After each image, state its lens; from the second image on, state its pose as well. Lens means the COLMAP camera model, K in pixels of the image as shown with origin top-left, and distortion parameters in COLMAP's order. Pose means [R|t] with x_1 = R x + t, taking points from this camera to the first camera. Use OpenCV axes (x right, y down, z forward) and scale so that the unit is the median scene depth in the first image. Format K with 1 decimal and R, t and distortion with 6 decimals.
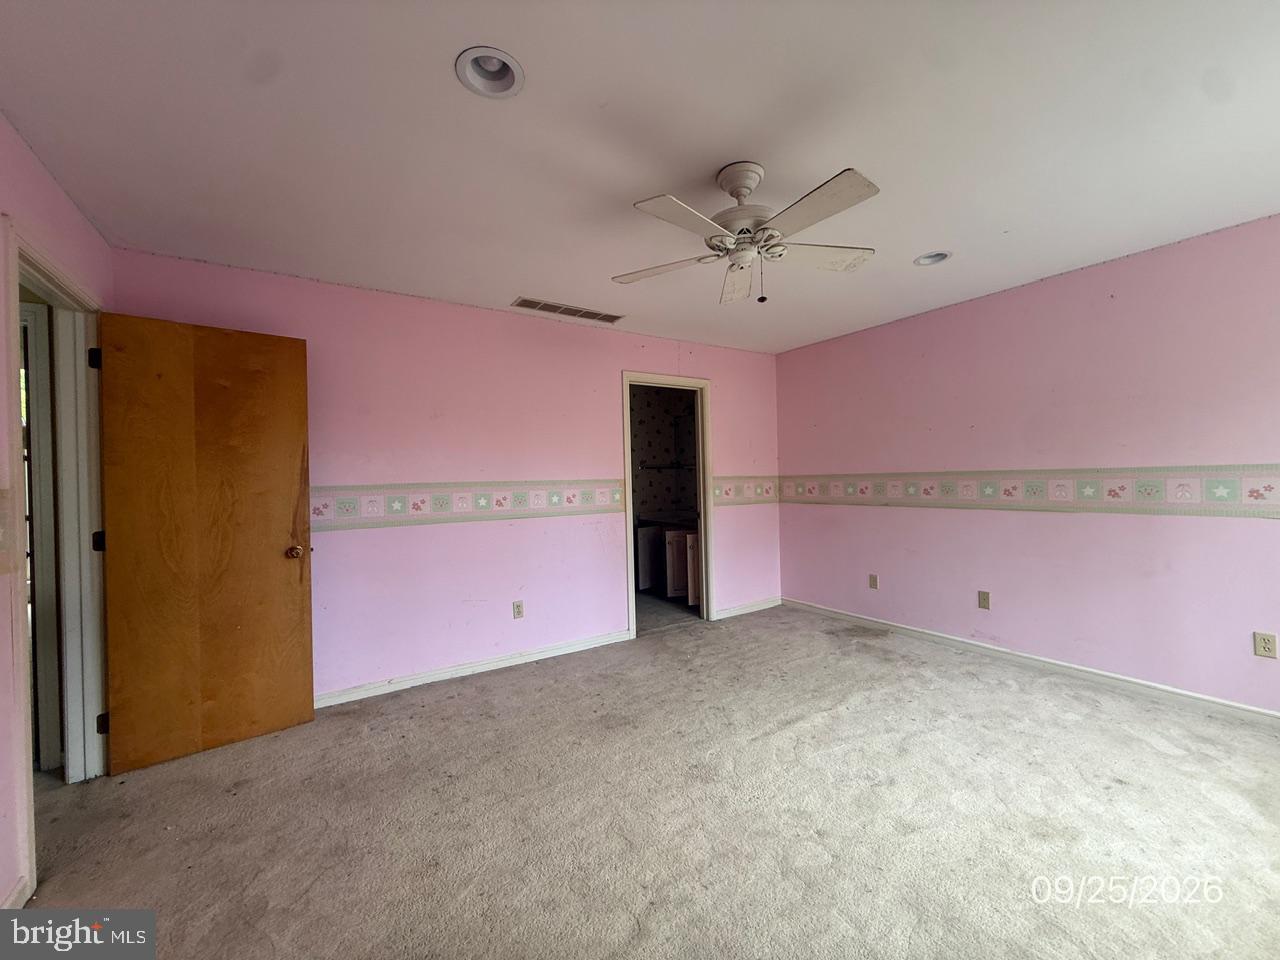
lens RADIAL K [[507.4, 0, 639.0], [0, 507.4, 478.3], [0, 0, 1]] dist [-0.003271, 0.000085]
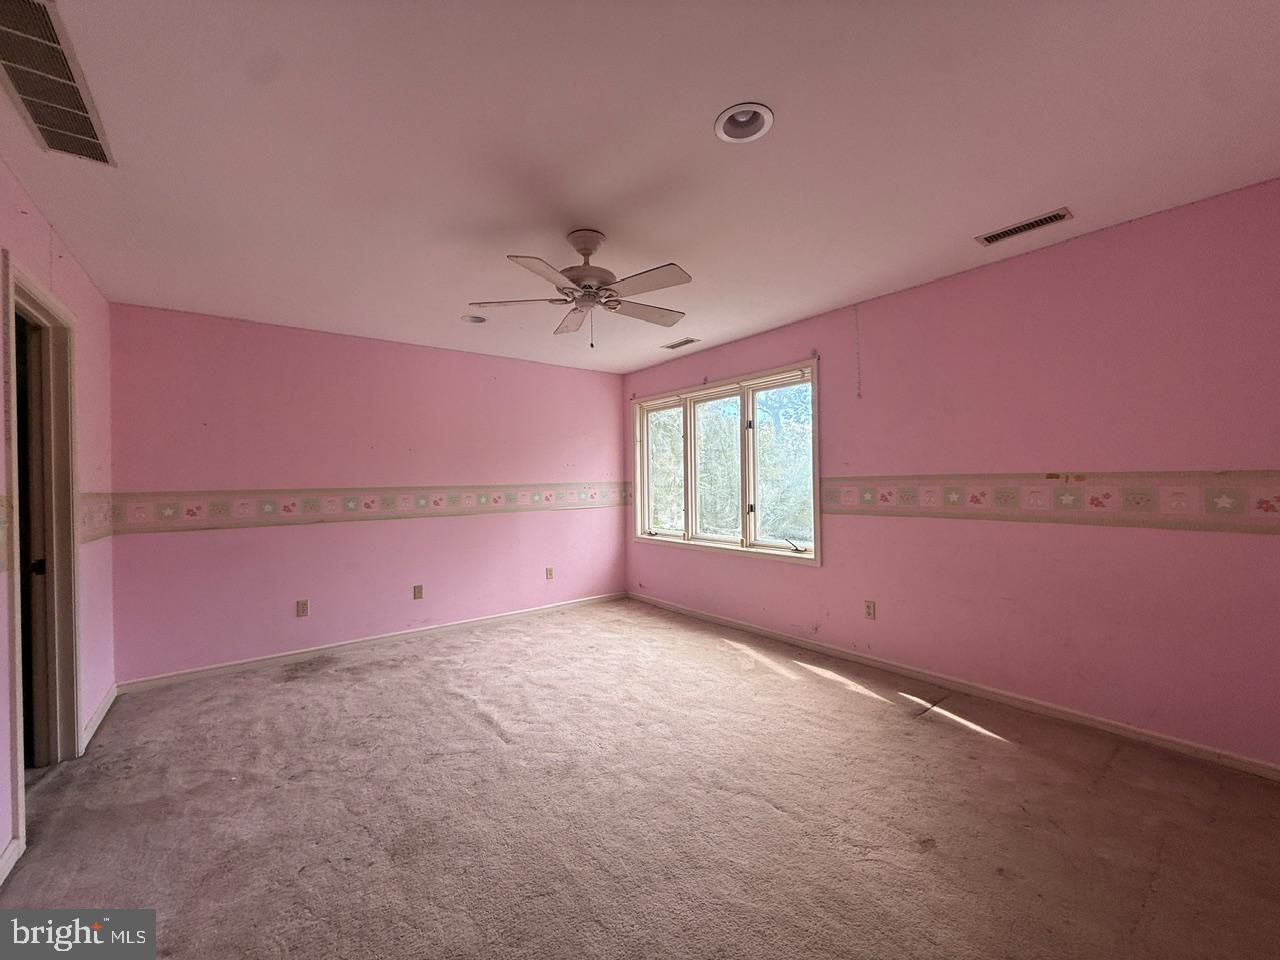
lens RADIAL K [[507.4, 0, 639.1], [0, 507.4, 483.6], [0, 0, 1]] dist [-0.003271, 0.000085]
pose [[-0.084052, 0.019836, 0.996264, -0.638601], [0.016276, 0.999696, -0.018531, 0.011219], [-0.996328, 0.014658, -0.084349, 0.622850]]
